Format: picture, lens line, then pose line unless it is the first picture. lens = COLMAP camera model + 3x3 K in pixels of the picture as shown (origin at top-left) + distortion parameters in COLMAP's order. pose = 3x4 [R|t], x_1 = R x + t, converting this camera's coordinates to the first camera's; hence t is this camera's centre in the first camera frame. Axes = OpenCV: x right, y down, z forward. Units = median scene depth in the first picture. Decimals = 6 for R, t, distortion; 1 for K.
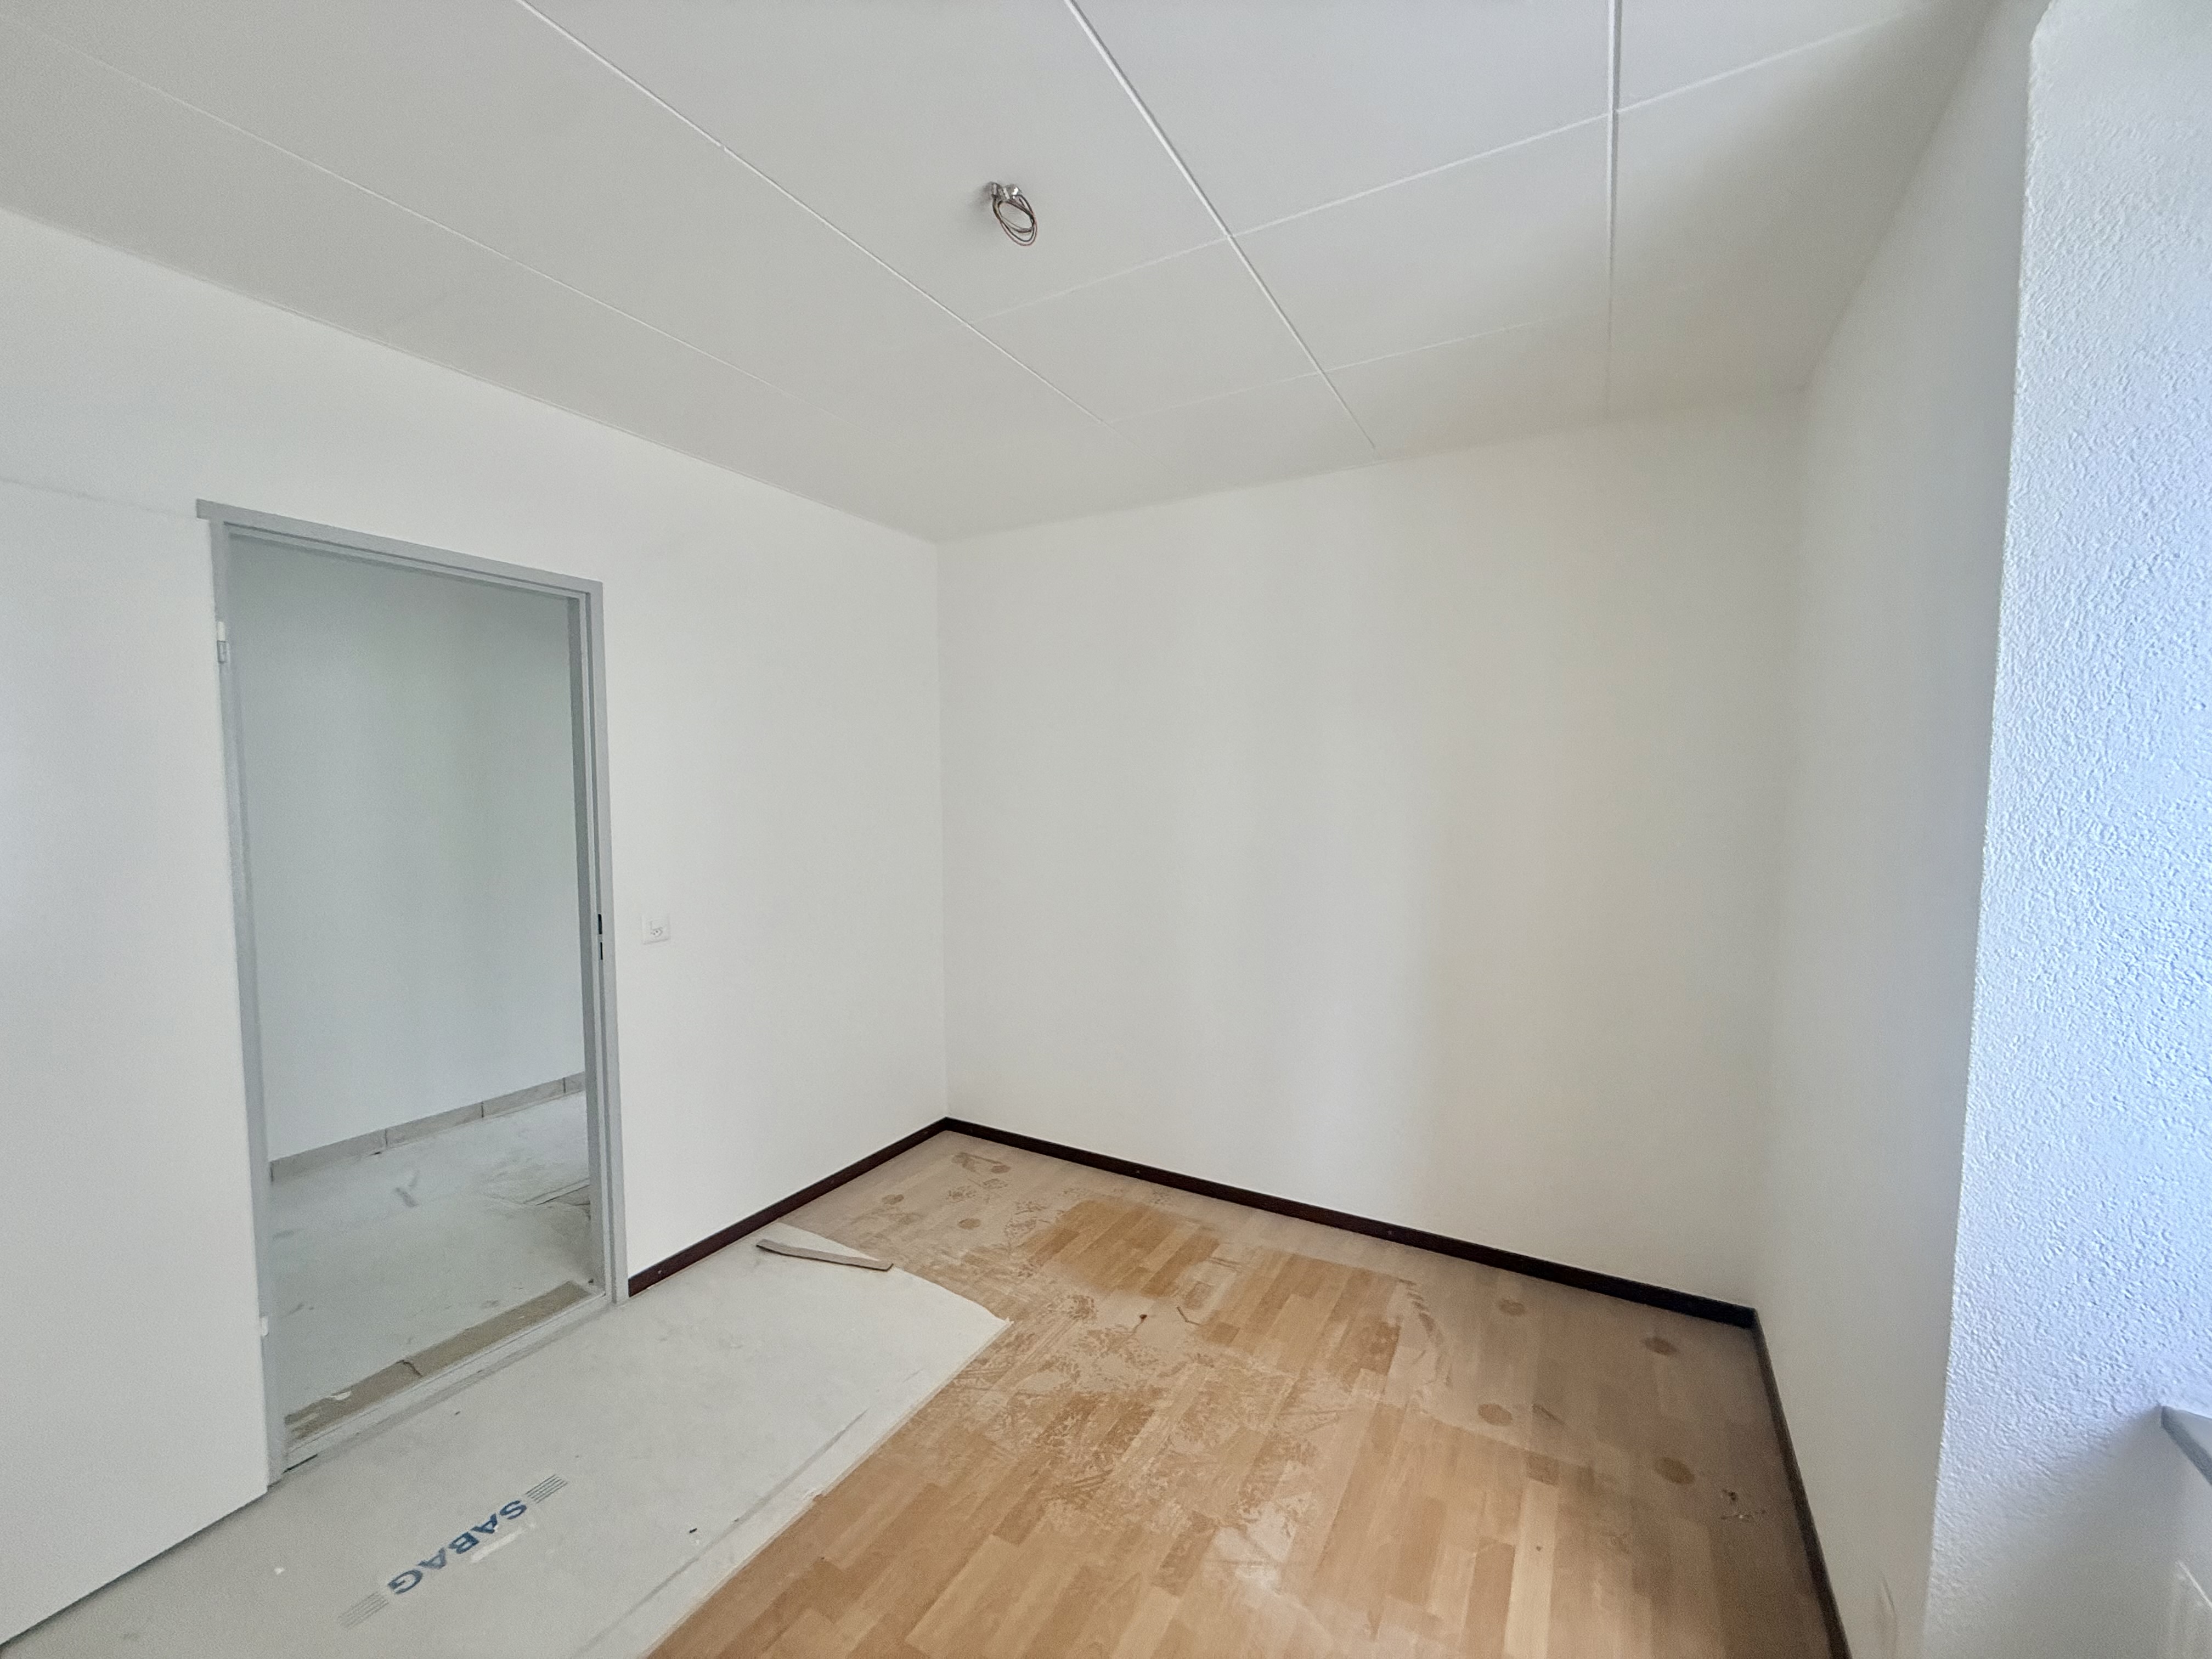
lens RADIAL K [[879.1, 0, 1104.7], [0, 879.1, 832.8], [0, 0, 1]] dist [0.001255, -0.000853]
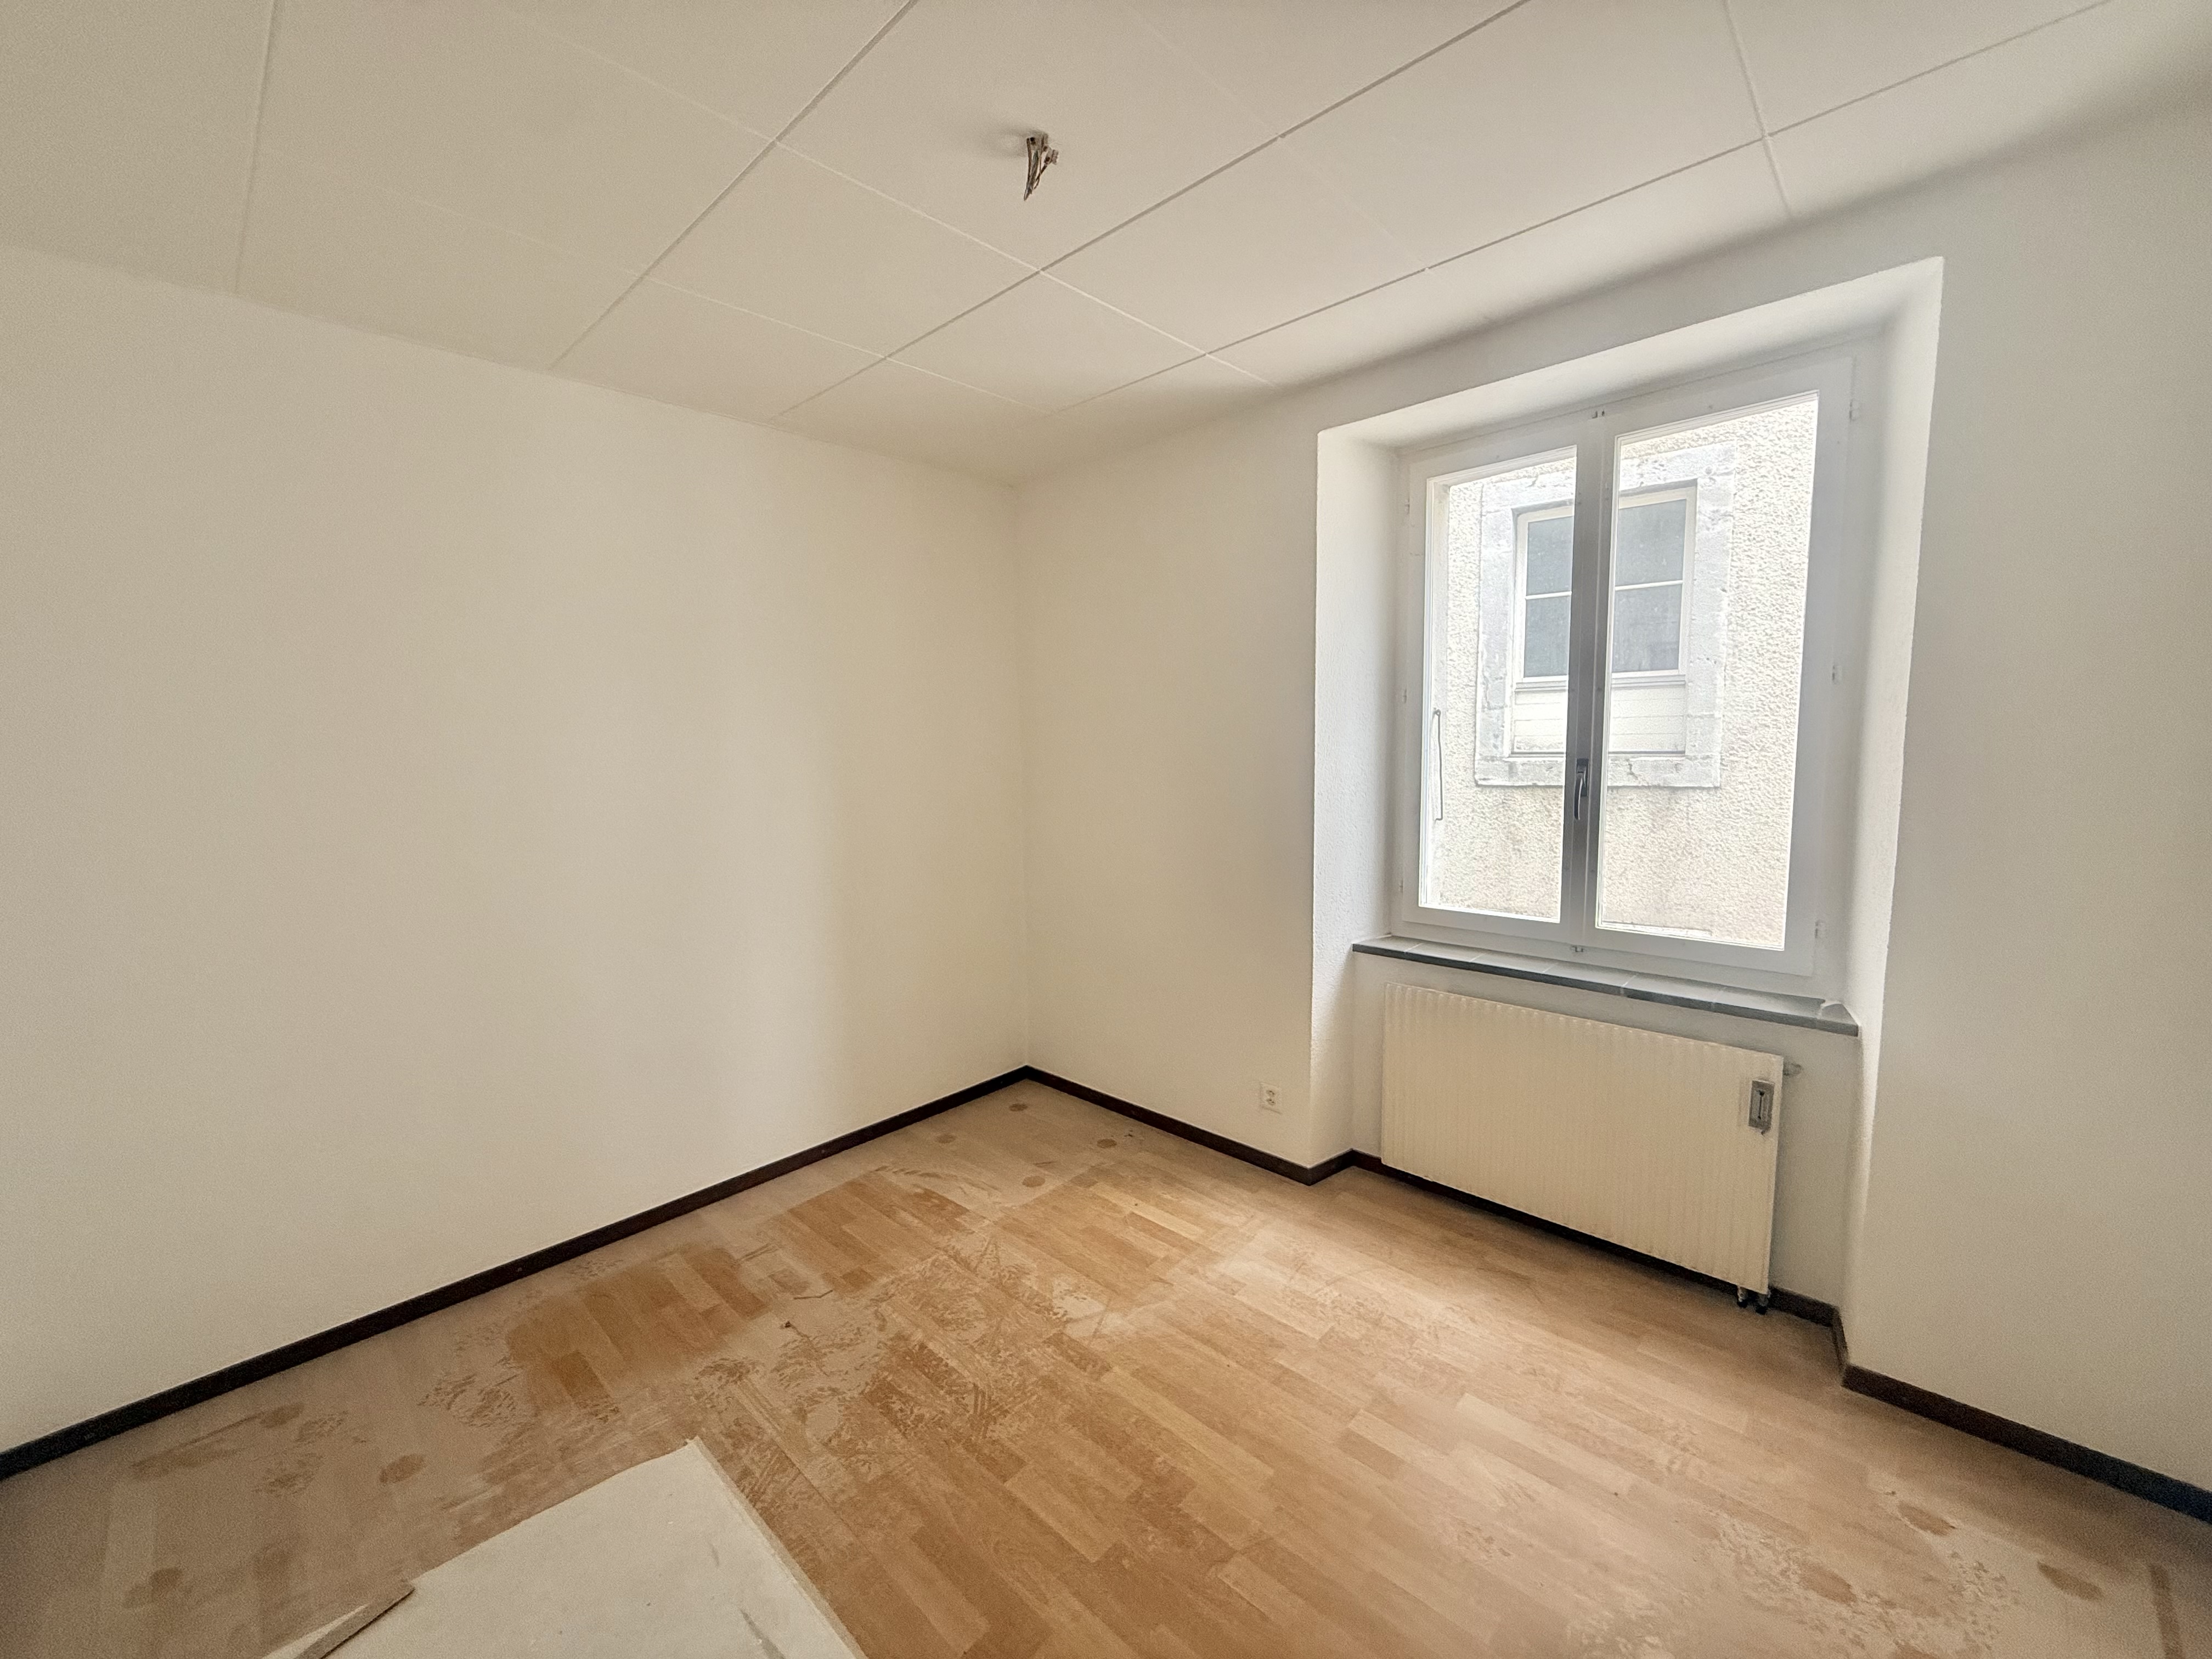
lens RADIAL K [[879.1, 0, 1104.7], [0, 879.1, 832.8], [0, 0, 1]] dist [0.001255, -0.000853]
pose [[0.239741, -0.108303, 0.964777, -0.817345], [0.078463, 0.992669, 0.091936, -0.016402], [-0.967661, 0.053659, 0.246481, 0.501181]]
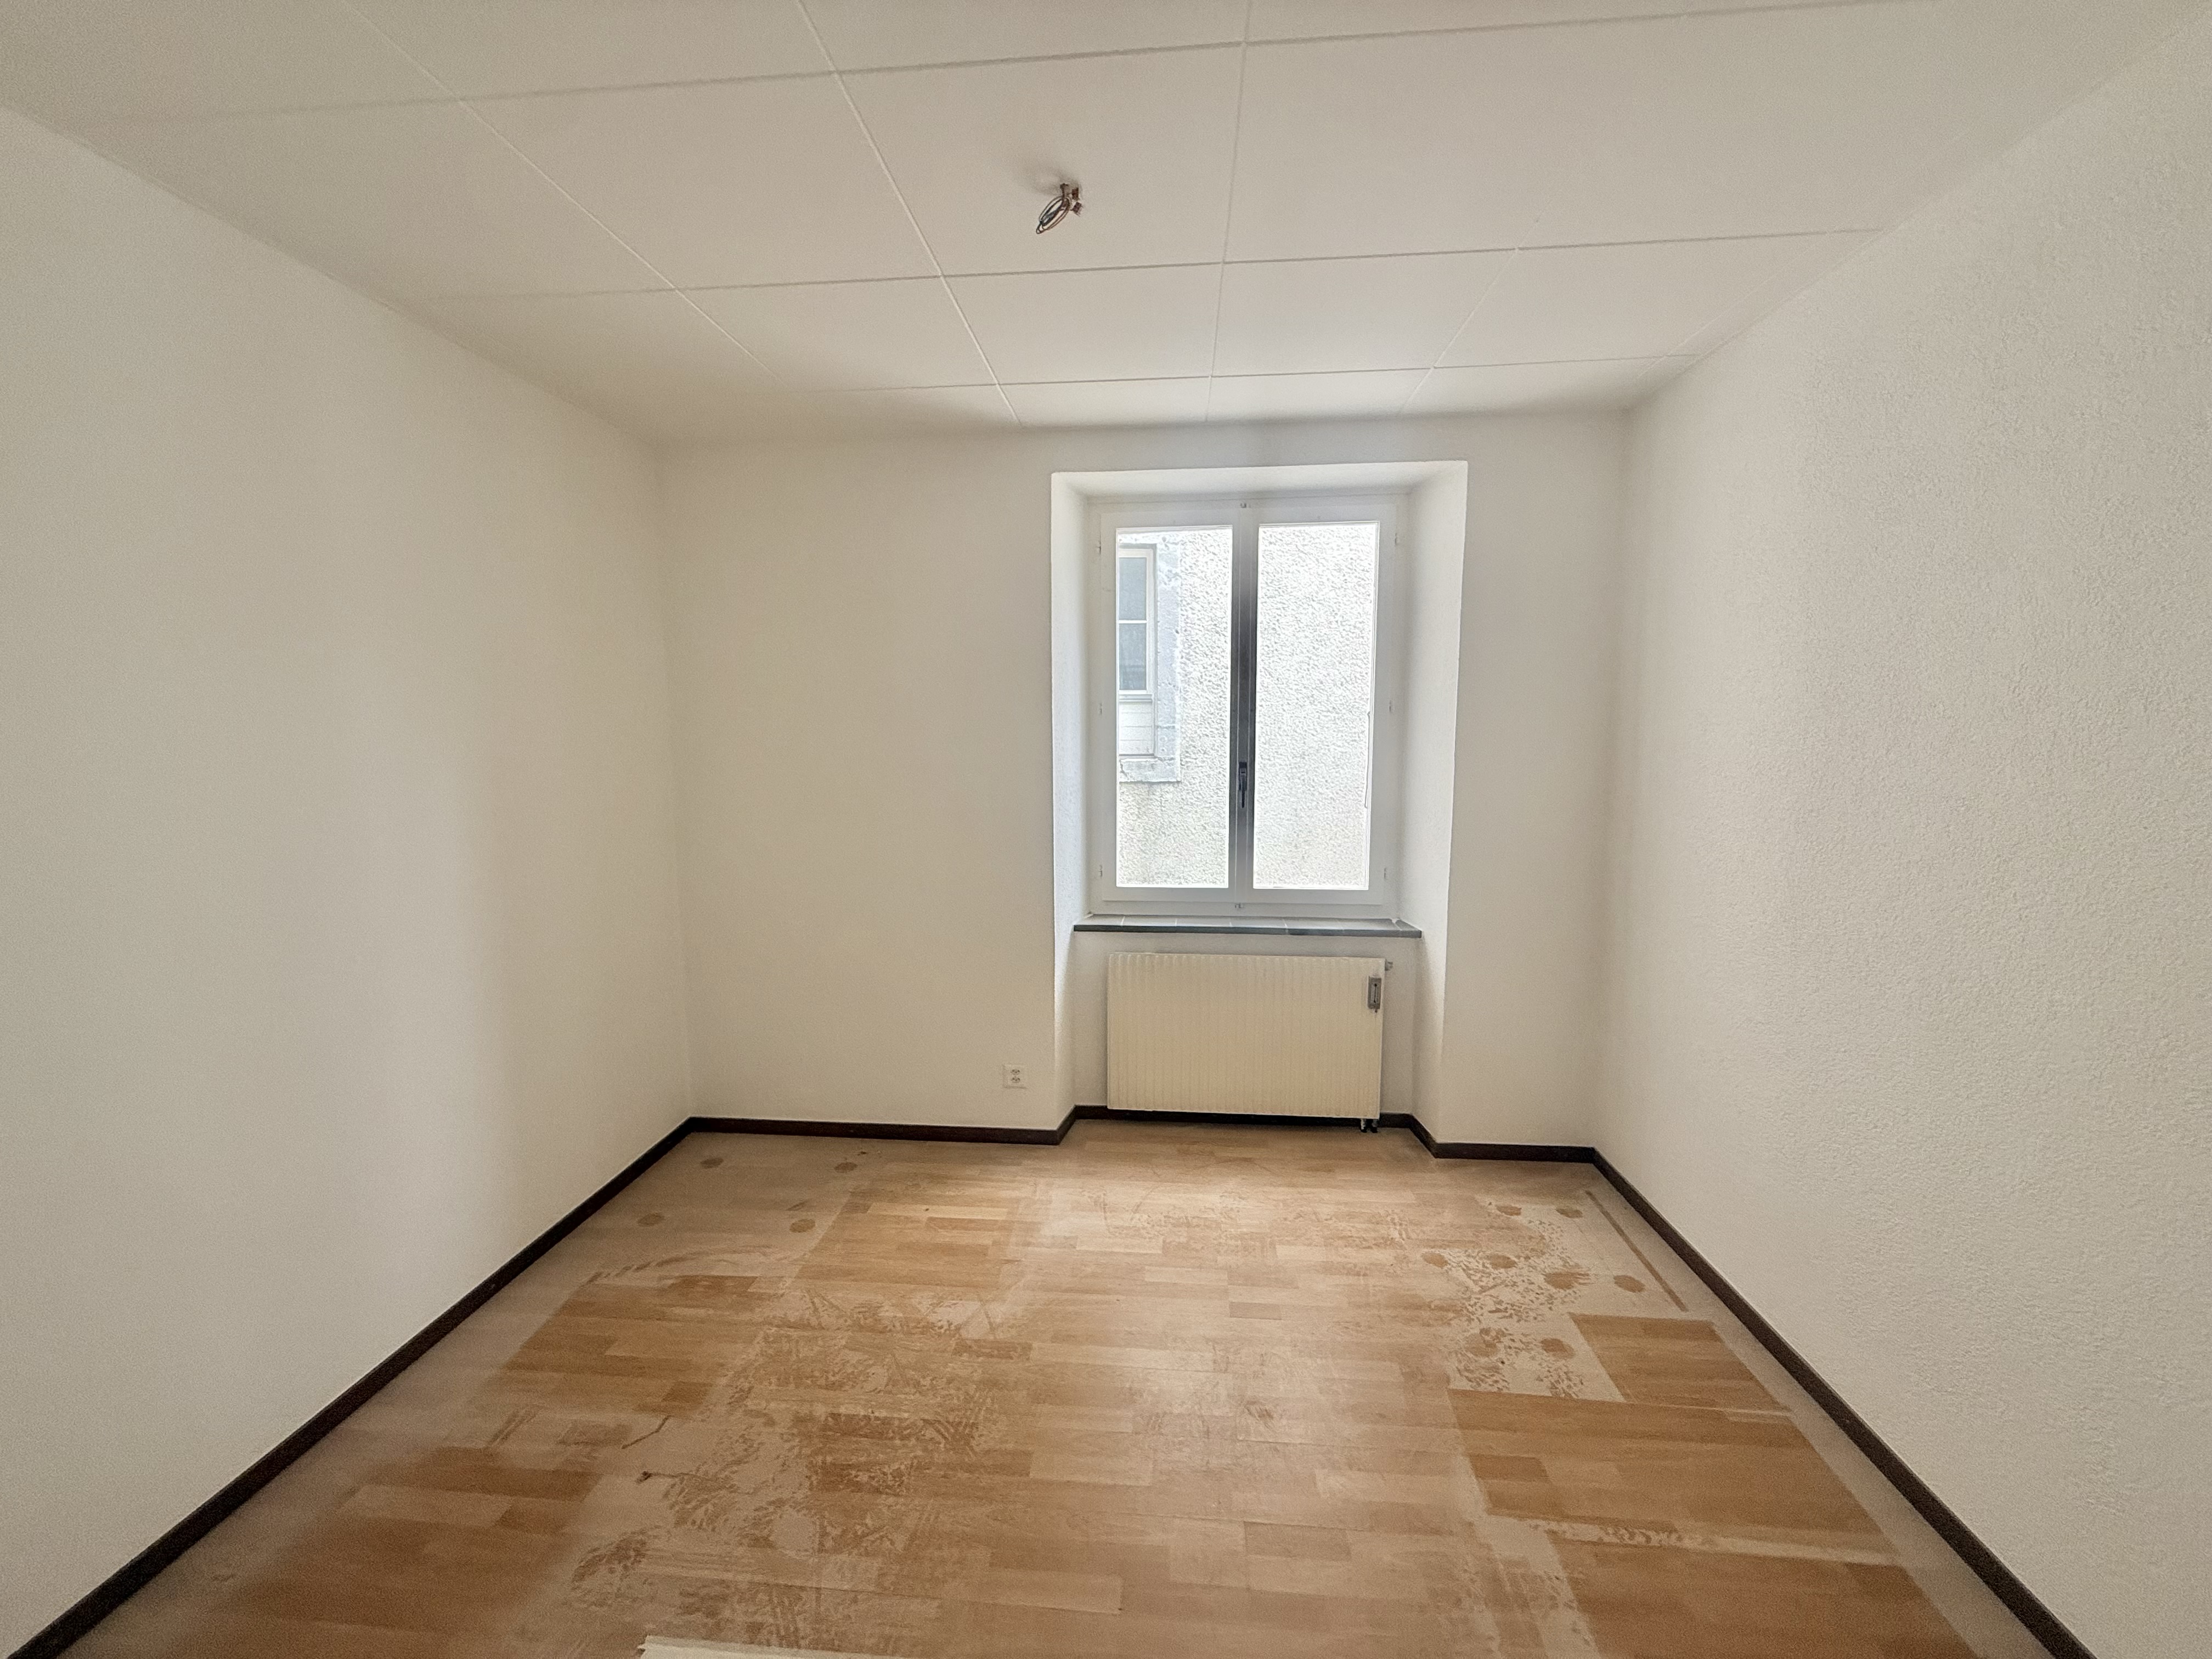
lens RADIAL K [[879.1, 0, 1104.7], [0, 879.1, 832.8], [0, 0, 1]] dist [0.001255, -0.000853]
pose [[-0.418845, -0.102410, 0.902265, -0.837597], [0.059547, 0.988384, 0.139828, -0.065193], [-0.906103, 0.112293, -0.407881, 1.040151]]
